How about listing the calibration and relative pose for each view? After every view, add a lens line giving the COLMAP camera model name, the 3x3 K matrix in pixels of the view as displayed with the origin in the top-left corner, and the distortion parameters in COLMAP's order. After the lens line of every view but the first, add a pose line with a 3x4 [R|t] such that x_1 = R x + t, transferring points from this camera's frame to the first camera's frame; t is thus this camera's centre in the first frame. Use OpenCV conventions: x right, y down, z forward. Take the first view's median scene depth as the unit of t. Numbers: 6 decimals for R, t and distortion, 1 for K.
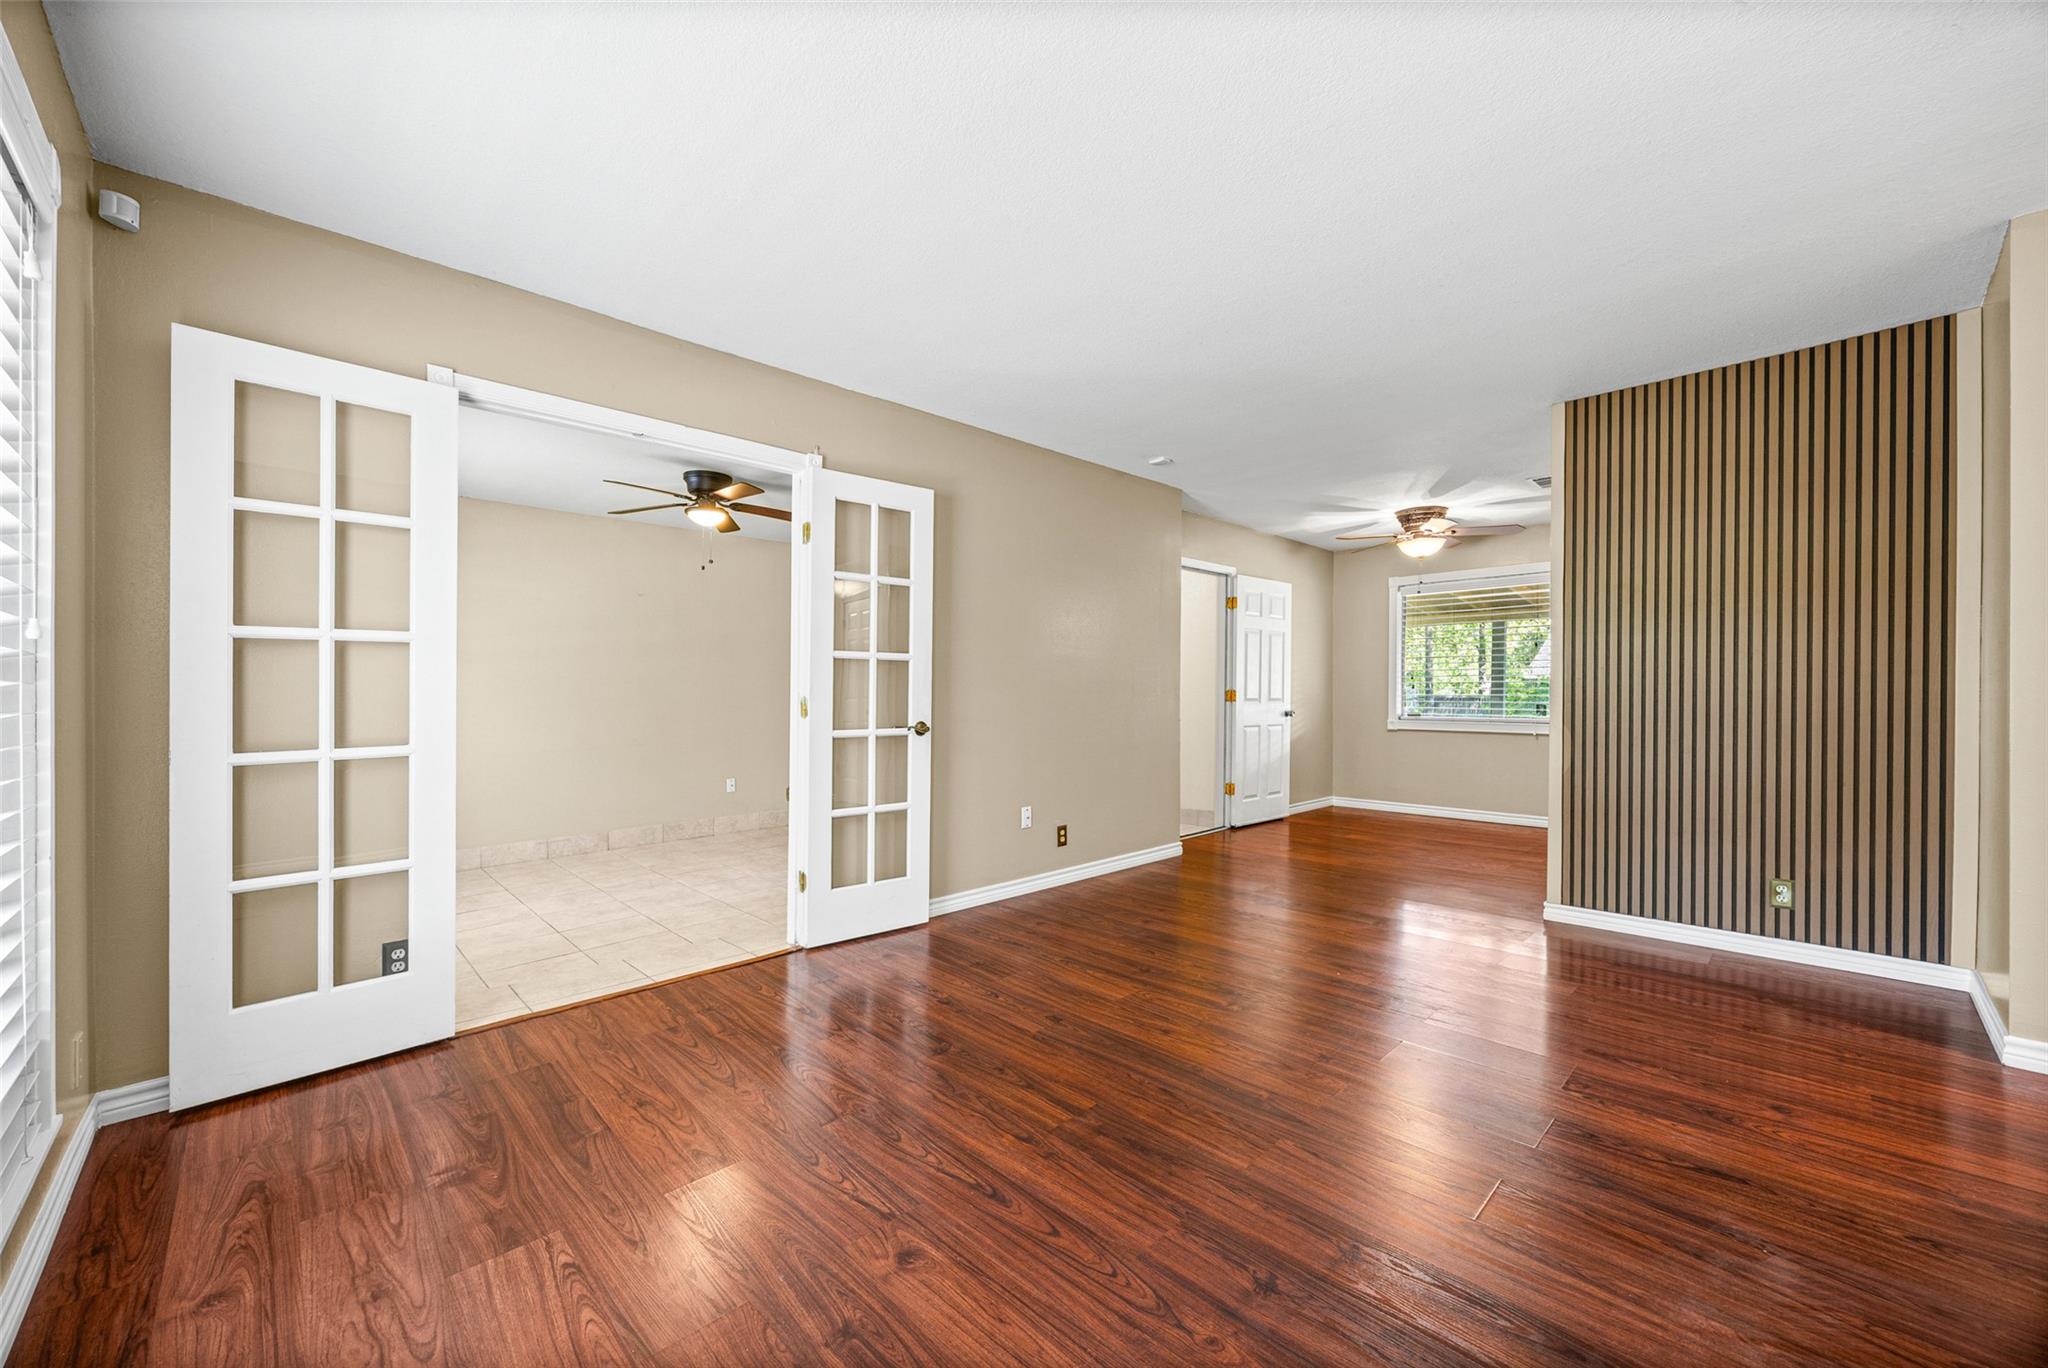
lens RADIAL K [[787.7, 0, 1022.1], [0, 787.7, 693.7], [0, 0, 1]] dist [-0.000007, -0.000073]
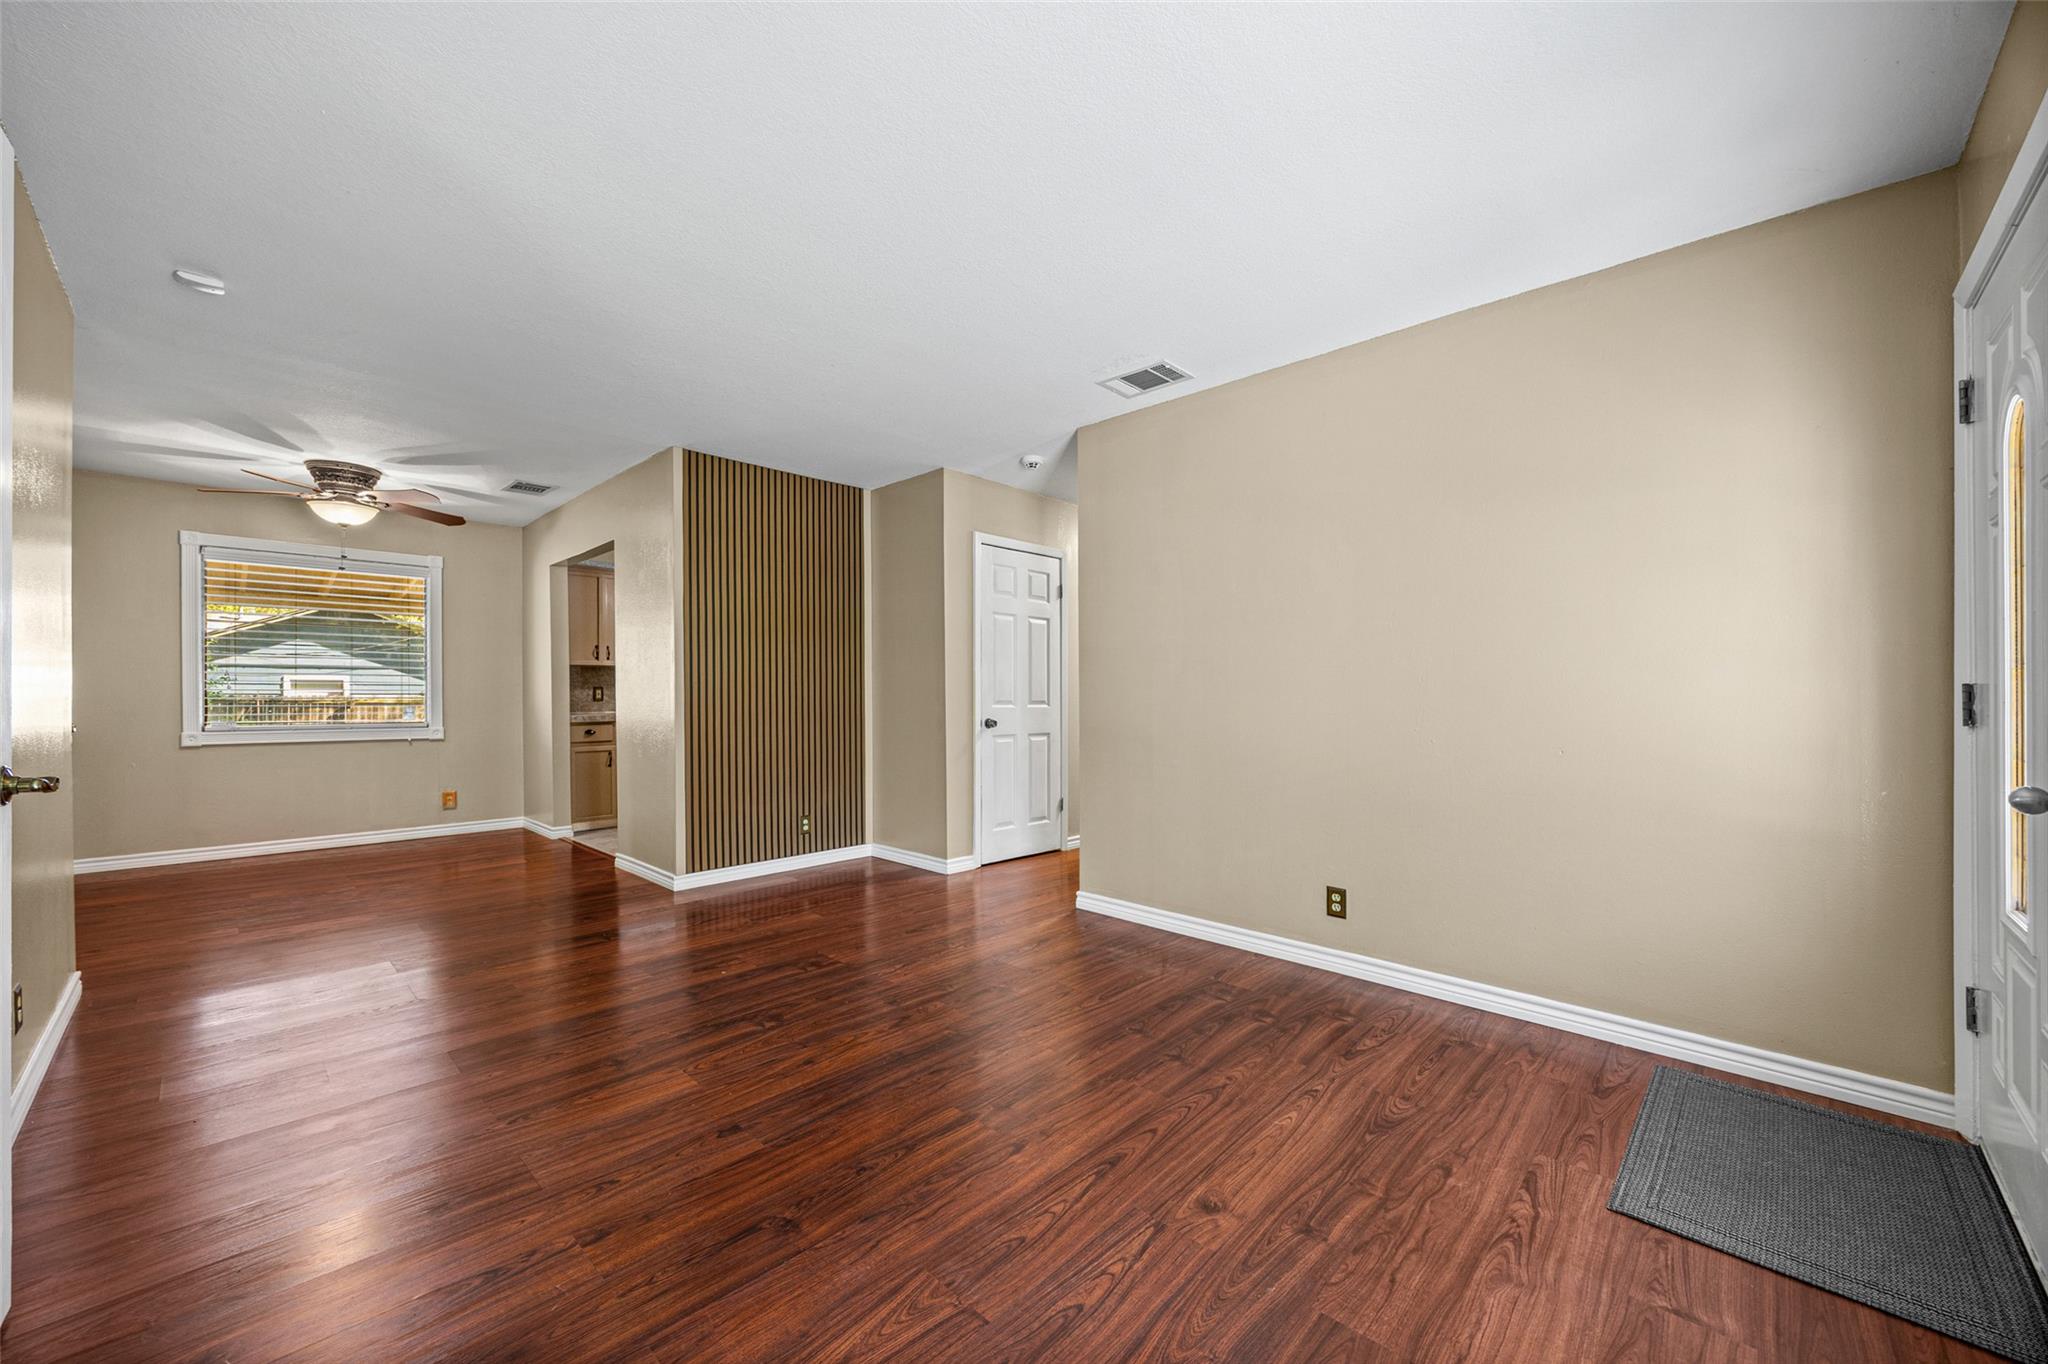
lens RADIAL K [[787.7, 0, 1012.4], [0, 787.7, 698.3], [0, 0, 1]] dist [-0.000007, -0.000073]
pose [[-0.035197, -0.002074, 0.999378, -1.084398], [-0.002110, 0.999996, 0.002001, -0.000283], [-0.999378, -0.002039, -0.035201, 1.152991]]
